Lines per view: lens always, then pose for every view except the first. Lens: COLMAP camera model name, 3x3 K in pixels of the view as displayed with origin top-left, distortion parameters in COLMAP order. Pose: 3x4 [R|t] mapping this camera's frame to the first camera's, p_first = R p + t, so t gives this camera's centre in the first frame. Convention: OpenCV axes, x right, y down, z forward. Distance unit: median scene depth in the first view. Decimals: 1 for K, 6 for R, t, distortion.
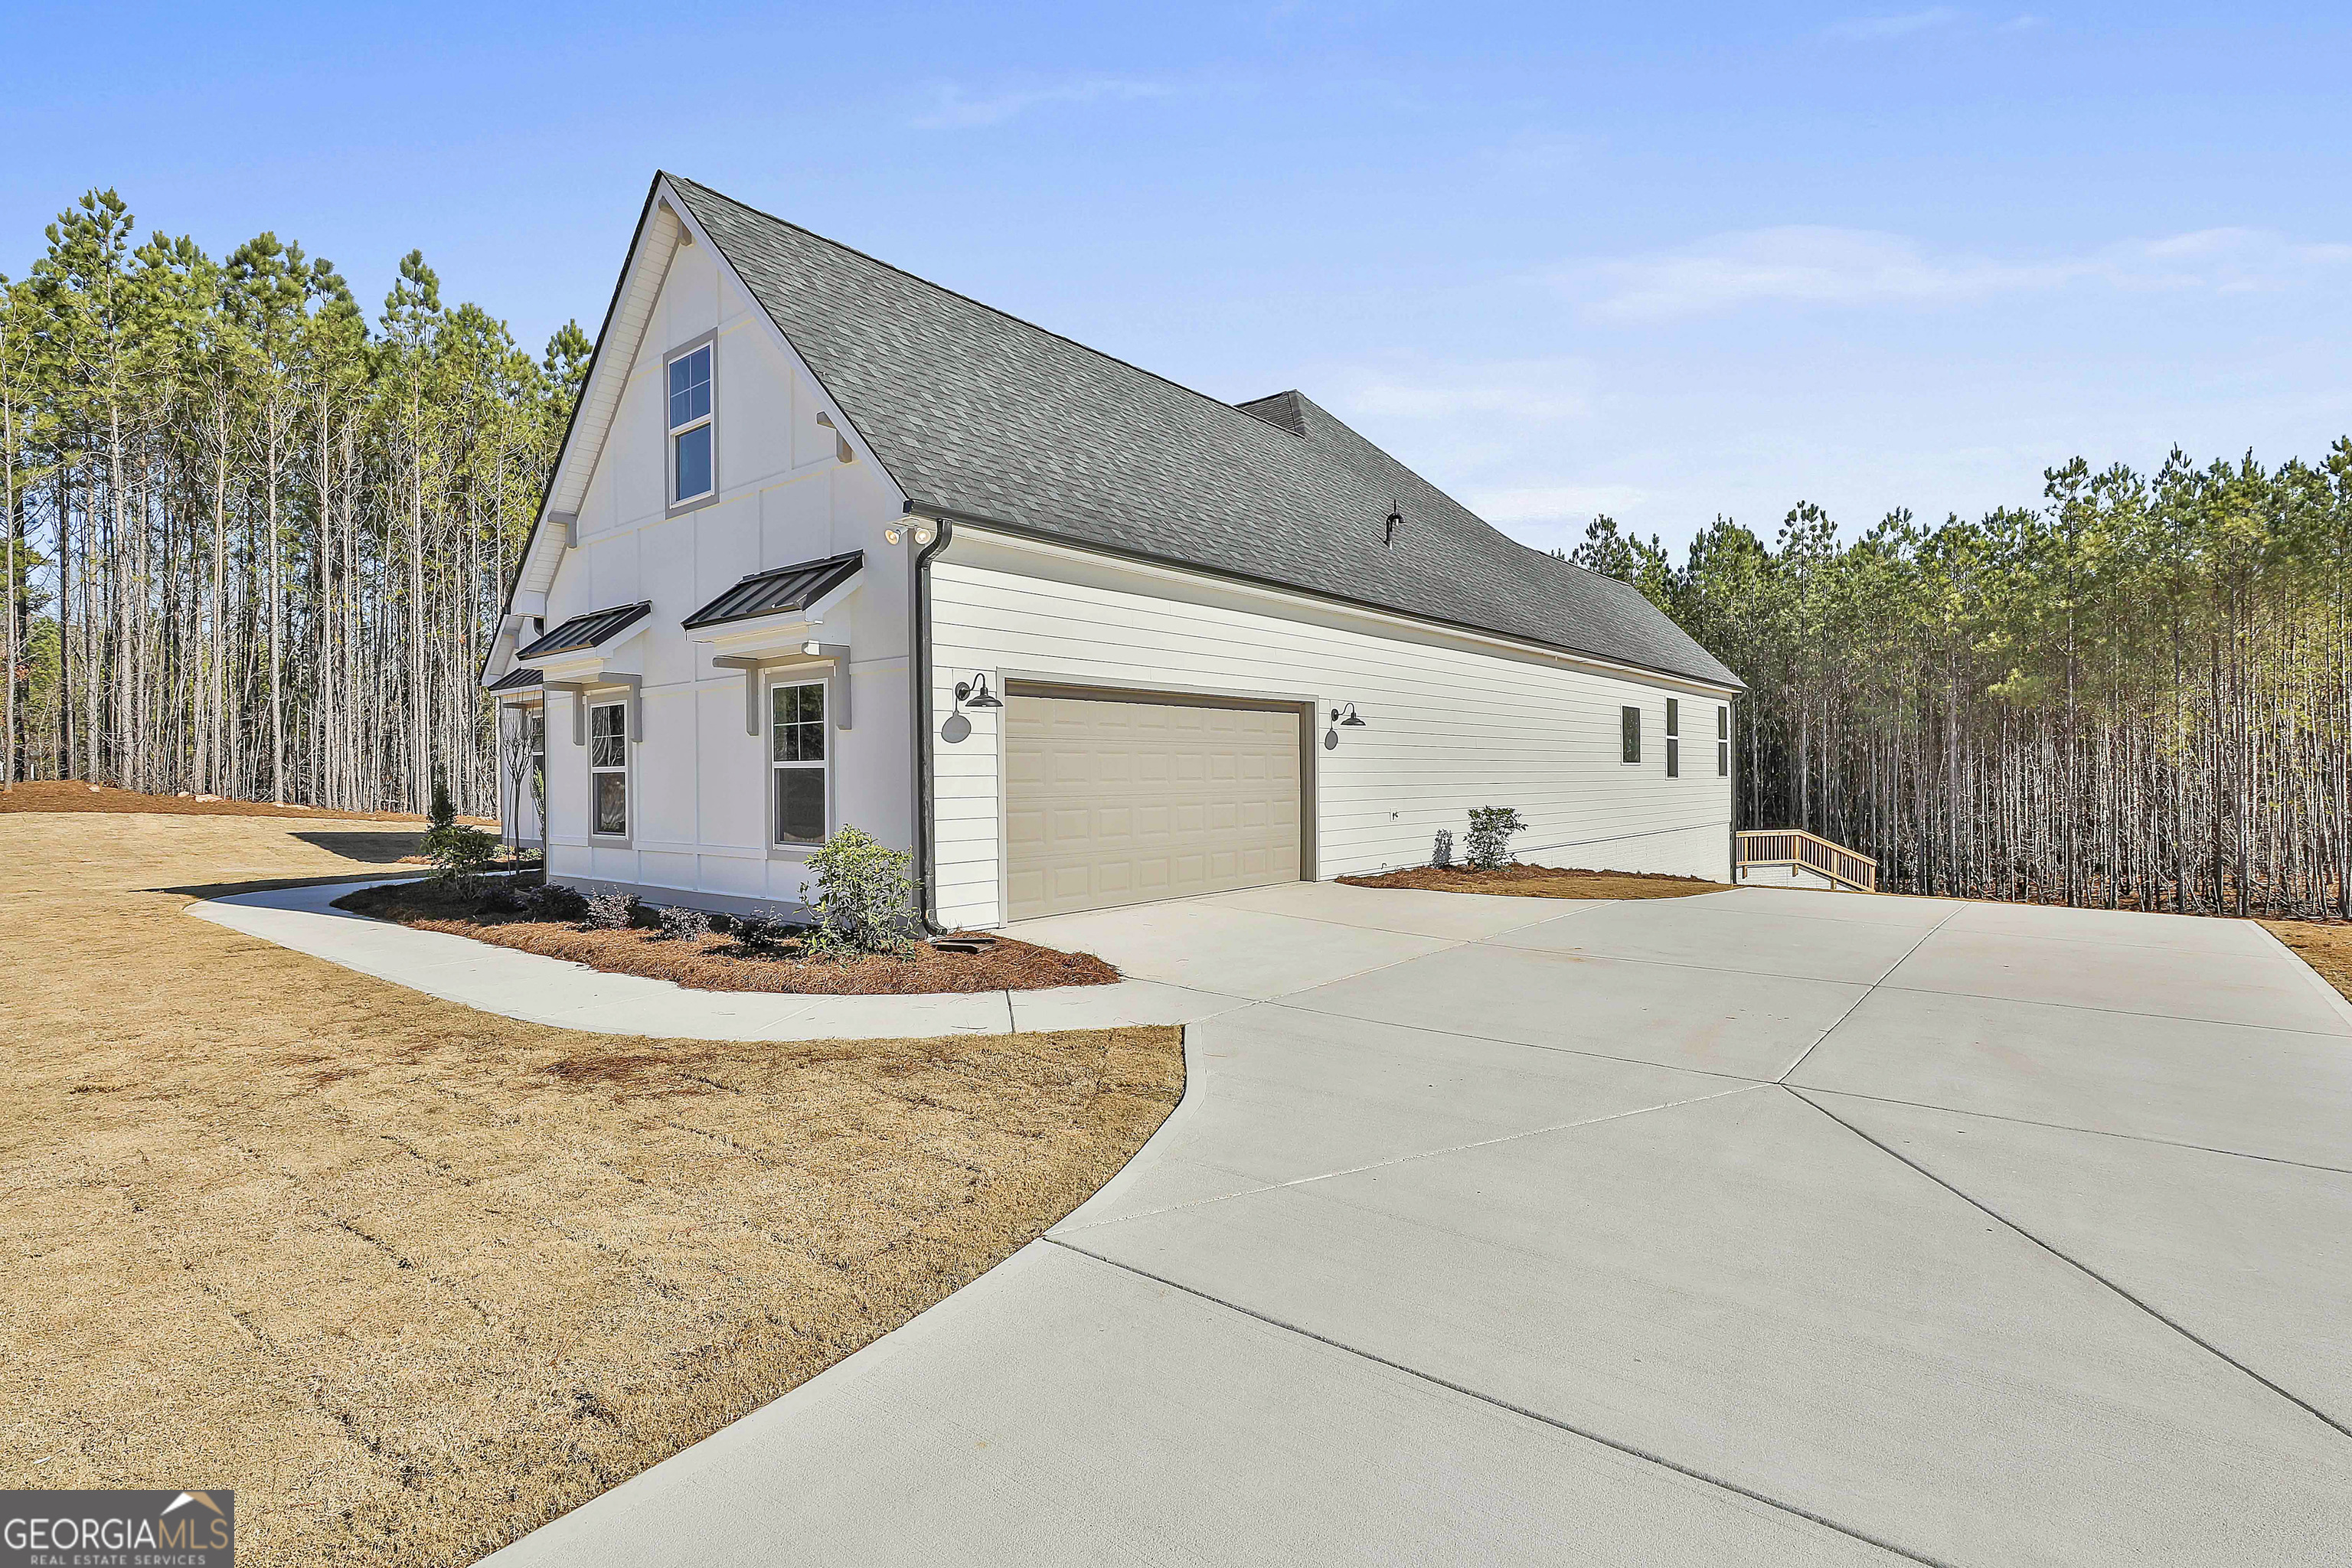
lens RADIAL K [[1138.2, 0, 1176.7], [0, 1138.2, 781.0], [0, 0, 1]] dist [-0.000753, 0.001325]
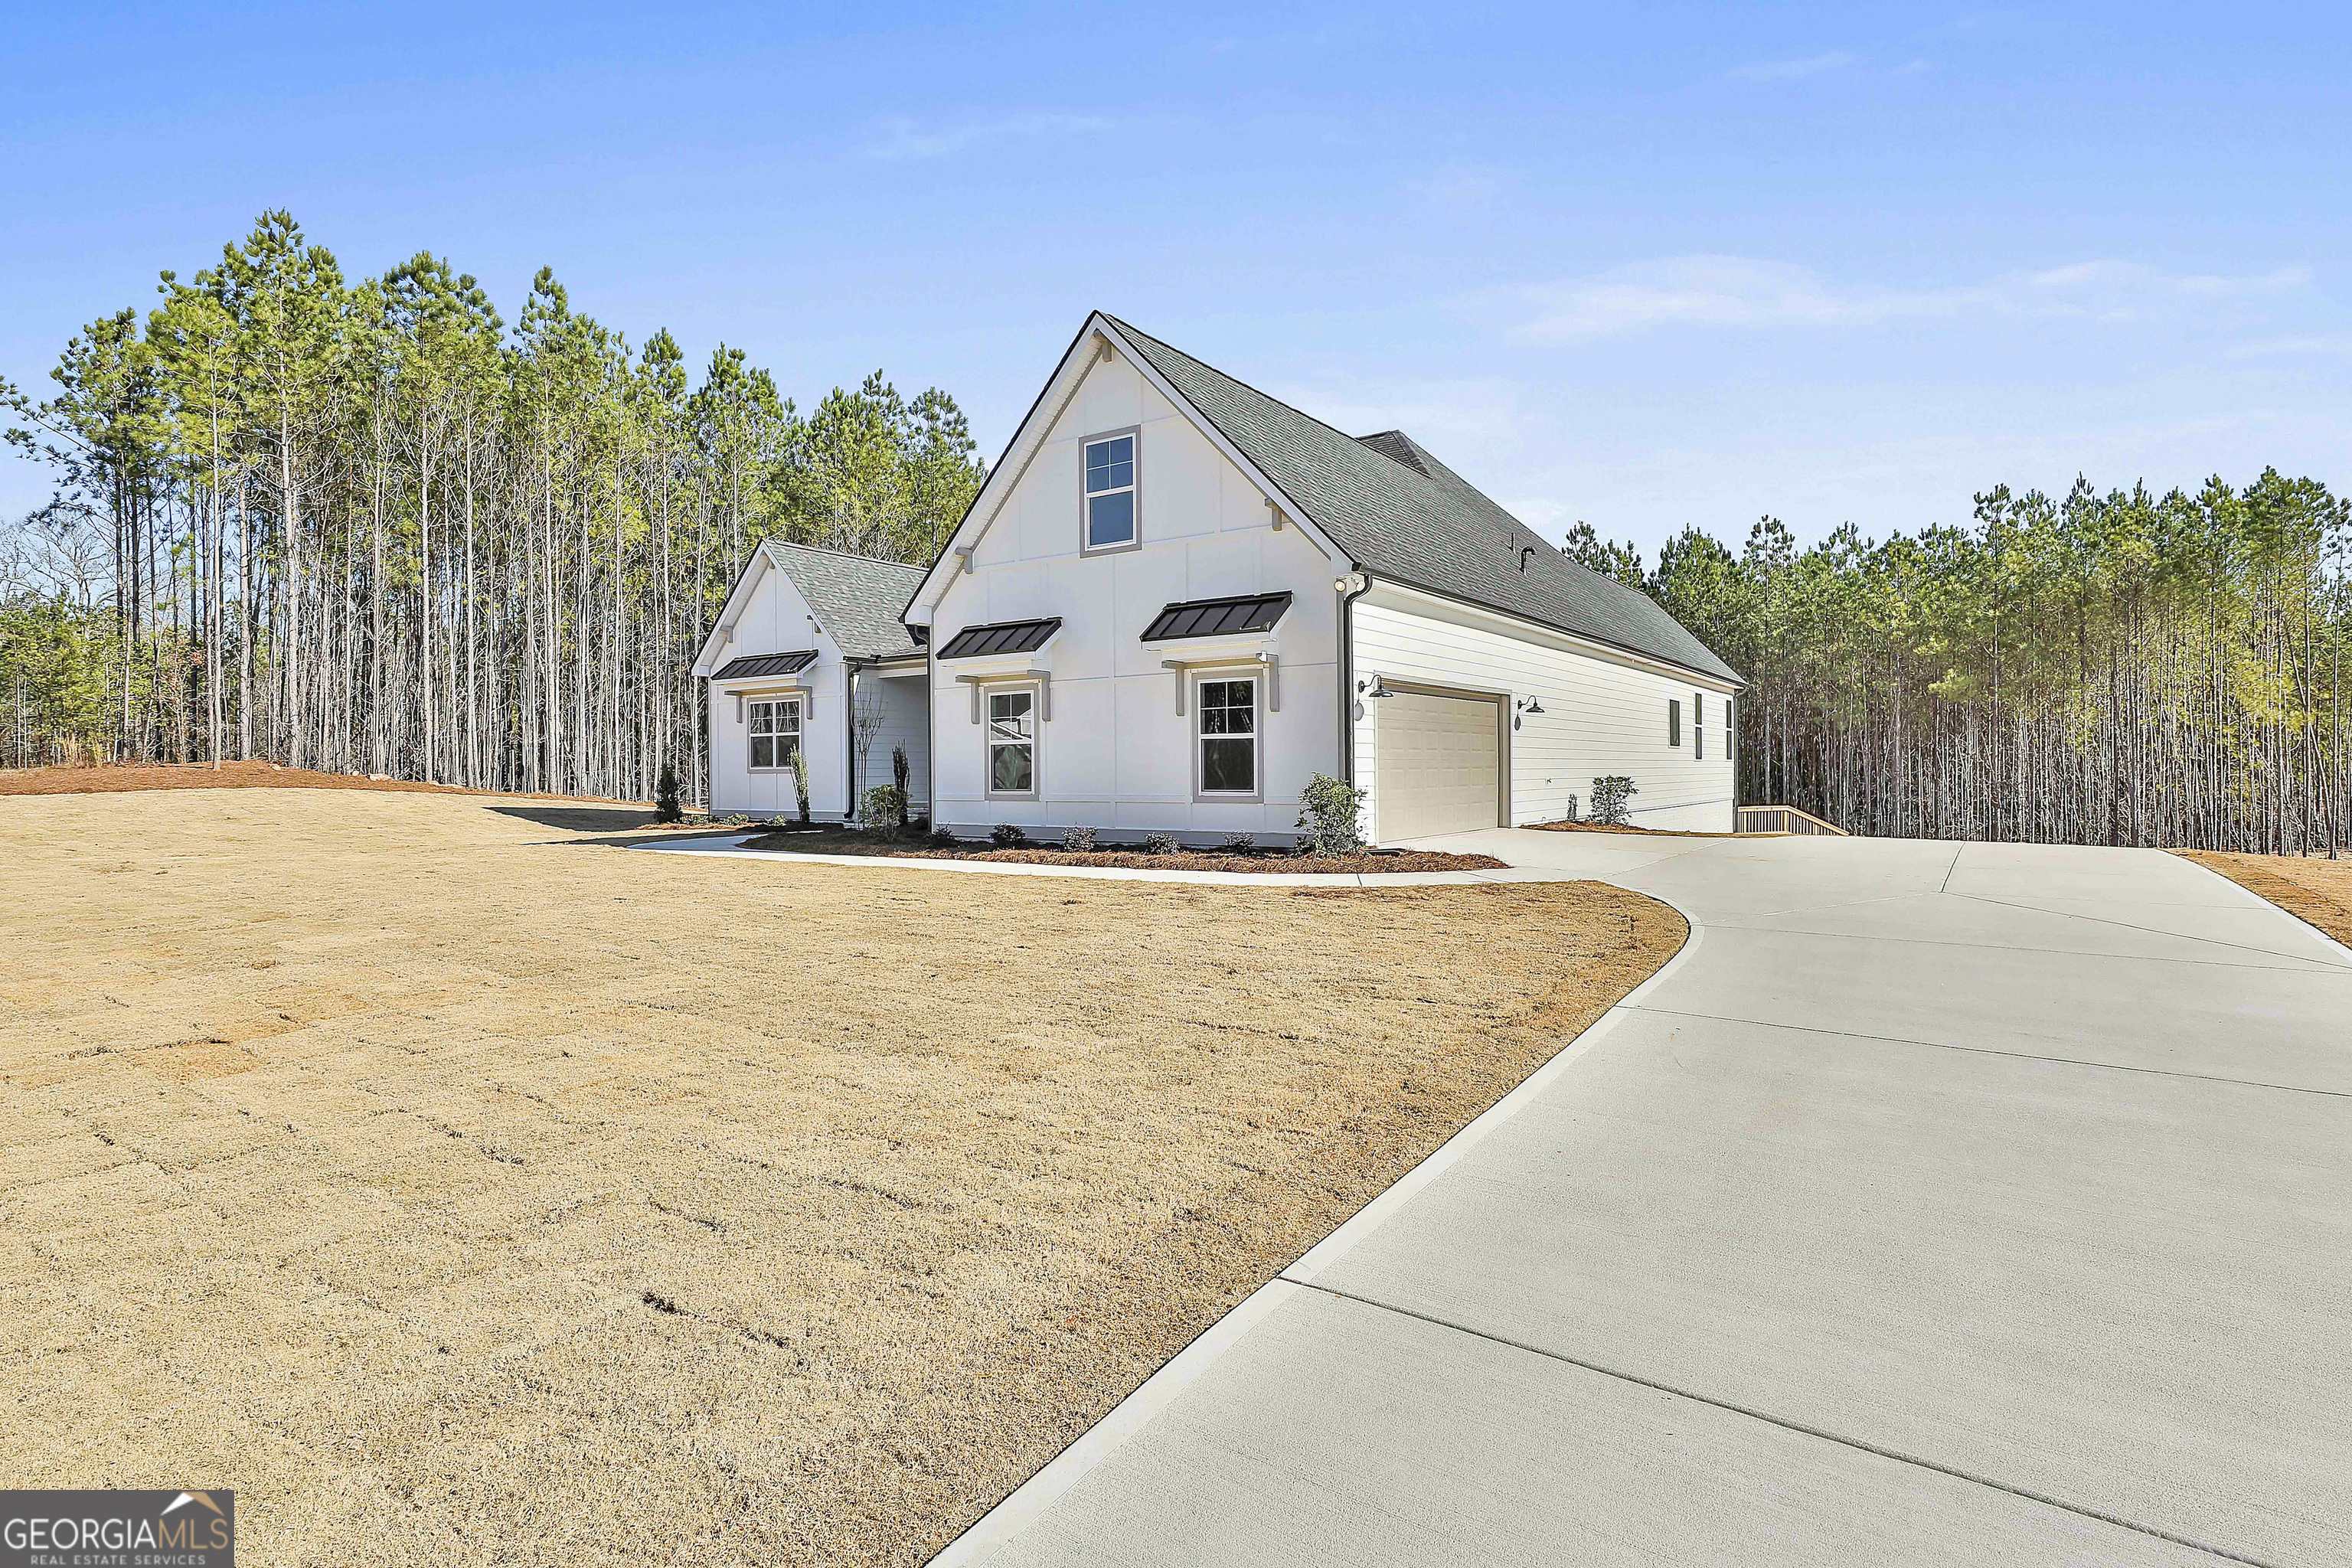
lens RADIAL K [[1193.0, 0, 1175.9], [0, 1193.0, 777.2], [0, 0, 1]] dist [-0.005628, -0.001394]
pose [[0.996950, 0.001059, 0.078037, -0.141802], [-0.001181, 0.999998, 0.001512, 0.009801], [-0.078035, -0.001599, 0.996949, -0.139499]]
